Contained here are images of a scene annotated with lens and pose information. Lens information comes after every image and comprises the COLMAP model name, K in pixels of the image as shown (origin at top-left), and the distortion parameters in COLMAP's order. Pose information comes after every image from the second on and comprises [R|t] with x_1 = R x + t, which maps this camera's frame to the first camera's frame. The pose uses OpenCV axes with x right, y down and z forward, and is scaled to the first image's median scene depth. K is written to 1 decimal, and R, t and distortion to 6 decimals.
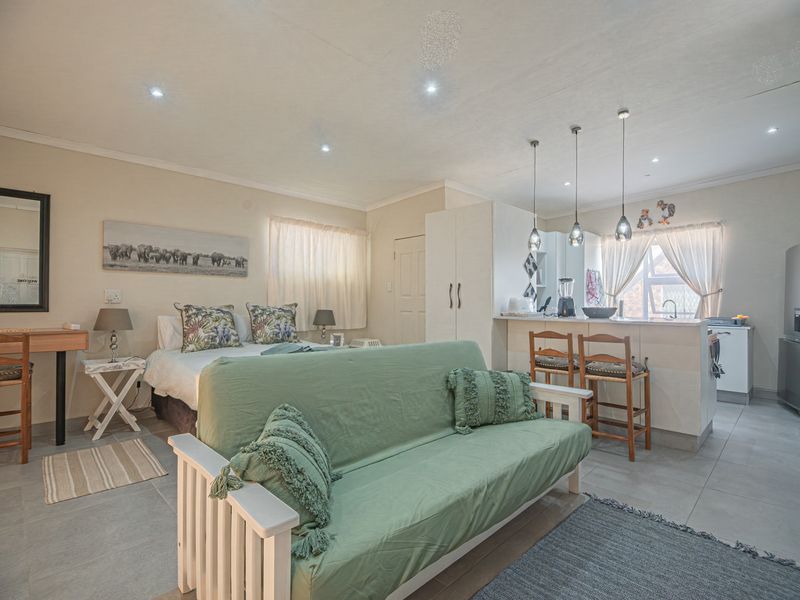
lens RADIAL K [[384.5, 0, 400.3], [0, 384.5, 297.7], [0, 0, 1]] dist [0.003340, 0.000090]
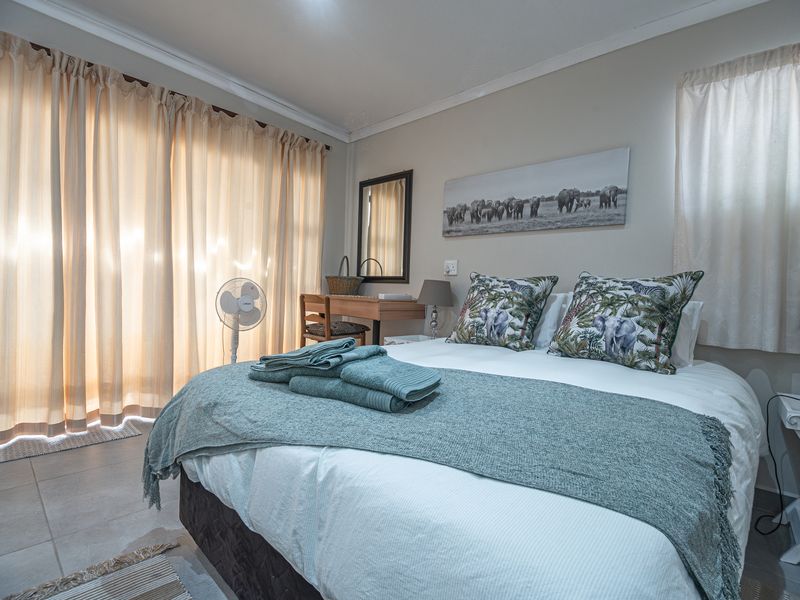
lens RADIAL K [[384.5, 0, 399.5], [0, 384.5, 302.6], [0, 0, 1]] dist [0.003340, 0.000090]
pose [[0.065905, 0.035857, -0.997181, 0.106556], [-0.024559, 0.999110, 0.034303, 0.045402], [0.997524, 0.022229, 0.066727, 0.777255]]
